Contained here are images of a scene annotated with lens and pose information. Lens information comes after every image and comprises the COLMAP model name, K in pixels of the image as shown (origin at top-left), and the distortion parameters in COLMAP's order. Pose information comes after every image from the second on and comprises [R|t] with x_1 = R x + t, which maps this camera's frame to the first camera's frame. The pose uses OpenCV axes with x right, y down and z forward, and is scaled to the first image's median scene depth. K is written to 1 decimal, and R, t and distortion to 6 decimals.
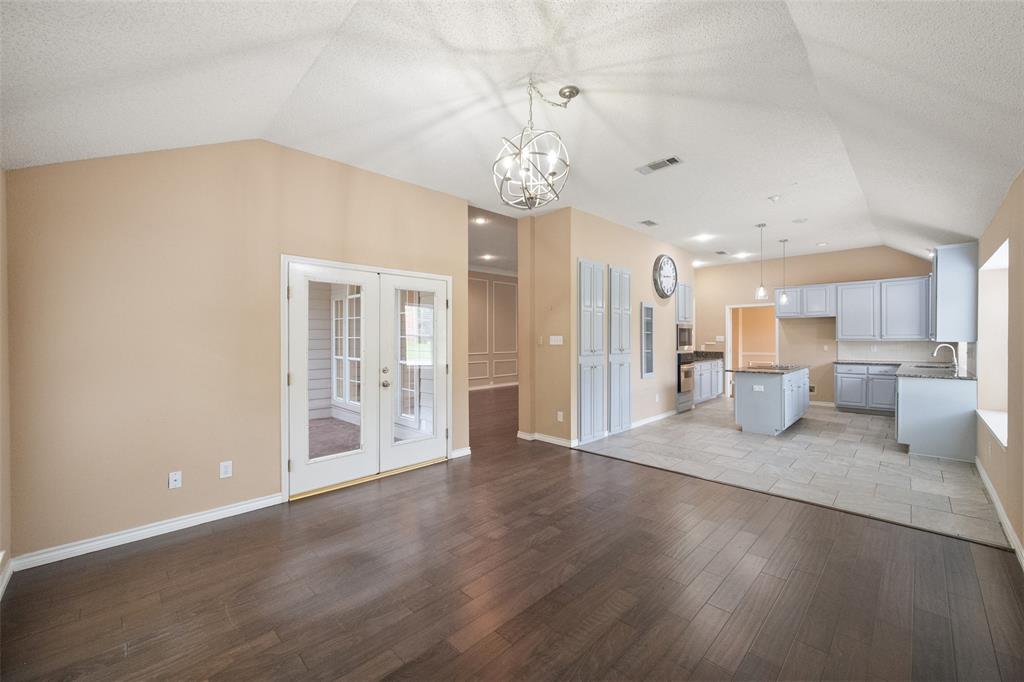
lens RADIAL K [[398.6, 0, 512.0], [0, 398.6, 341.0], [0, 0, 1]] dist [0.000479, -0.000022]
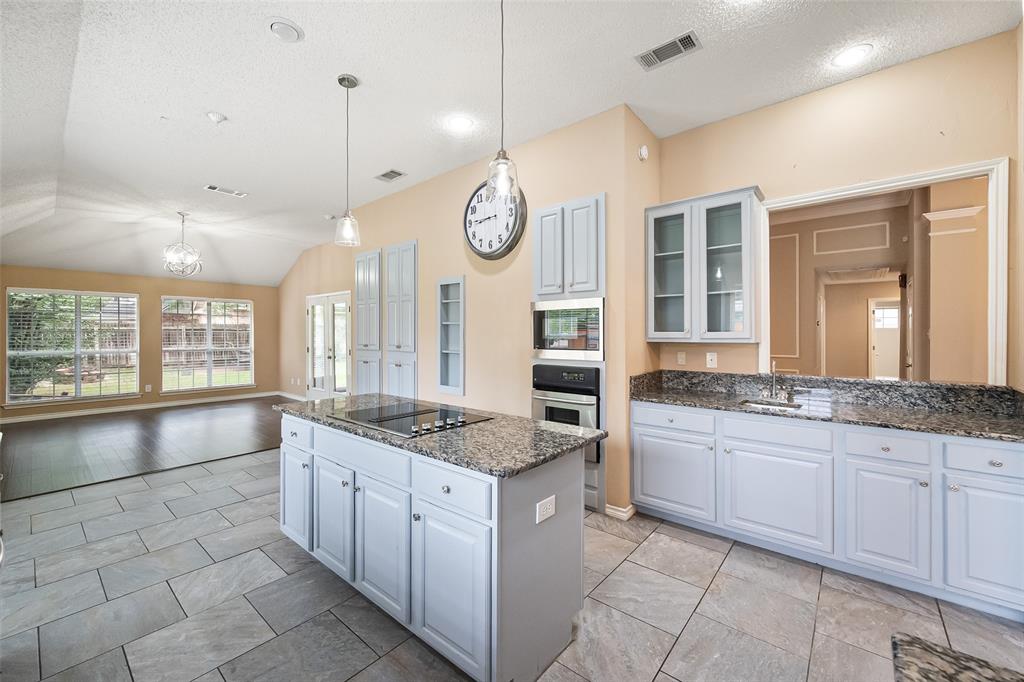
lens RADIAL K [[406.7, 0, 512.3], [0, 406.7, 332.5], [0, 0, 1]] dist [0.000815, 0.000080]
pose [[0.089468, 0.004871, -0.995978, 1.068029], [-0.004164, 0.999981, 0.004517, -0.010633], [0.995981, 0.003743, 0.089487, 1.113794]]
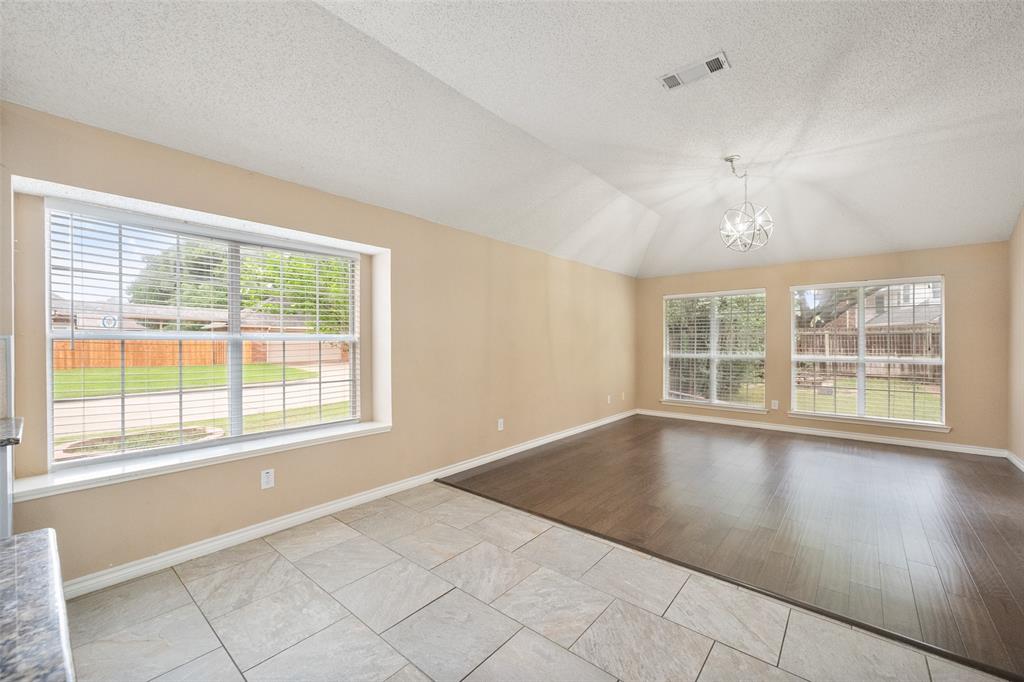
lens RADIAL K [[409.4, 0, 512.0], [0, 409.4, 341.0], [0, 0, 1]] dist [0.004459, 0.000190]
pose [[-0.996257, 0.006792, -0.086168, 0.465901], [0.006413, 0.999969, 0.004675, 0.005627], [0.086197, 0.004105, -0.996270, 1.056761]]
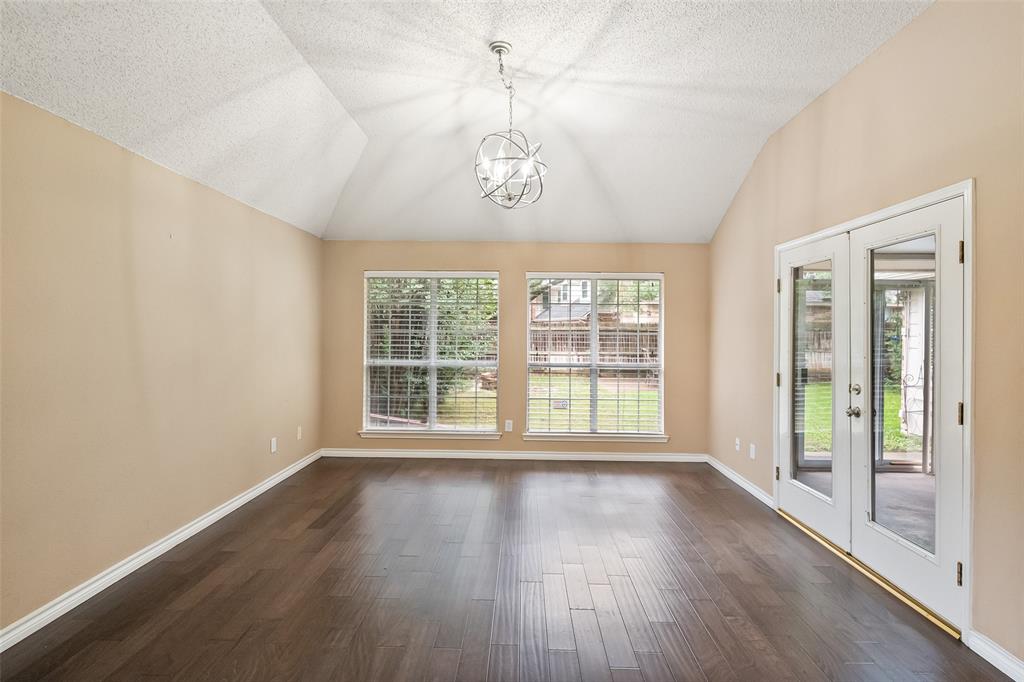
lens RADIAL K [[506.9, 0, 515.4], [0, 506.9, 339.9], [0, 0, 1]] dist [0.027677, 0.000134]
pose [[-0.714785, 0.007917, -0.699299, 0.395723], [-0.008194, 0.999772, 0.019693, -0.008041], [0.699296, 0.019806, -0.714558, 0.805194]]
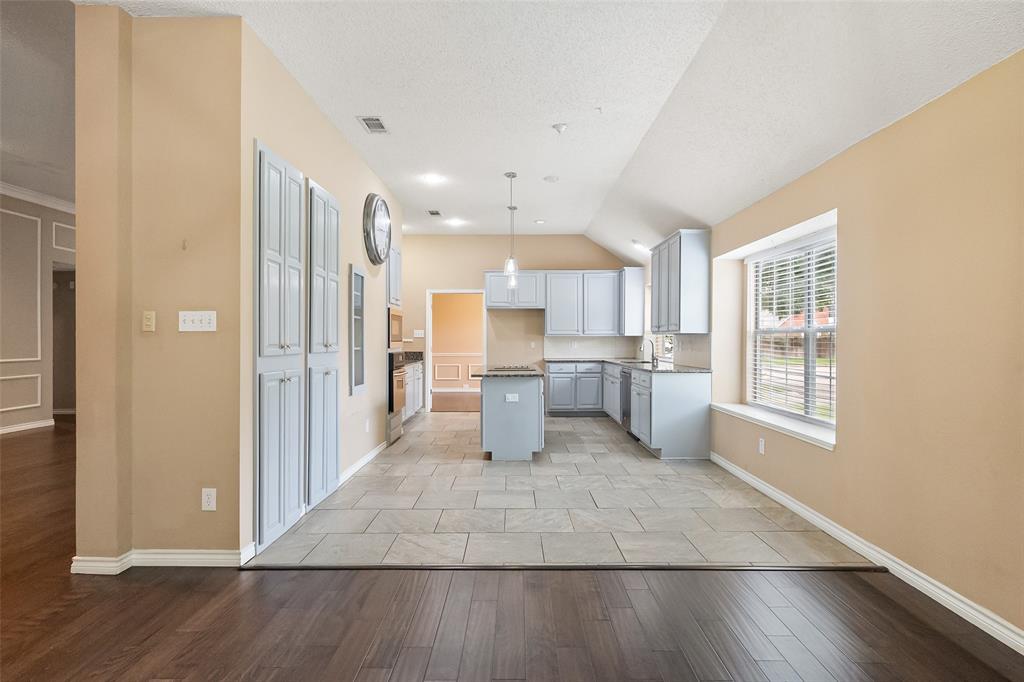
lens RADIAL K [[506.2, 0, 512.0], [0, 506.2, 341.0], [0, 0, 1]] dist [-0.000610, -0.000472]
pose [[0.710113, 0.003053, 0.704081, -0.026891], [0.000517, 0.999988, -0.004858, 0.019237], [-0.704088, 0.003814, 0.710103, 0.330975]]
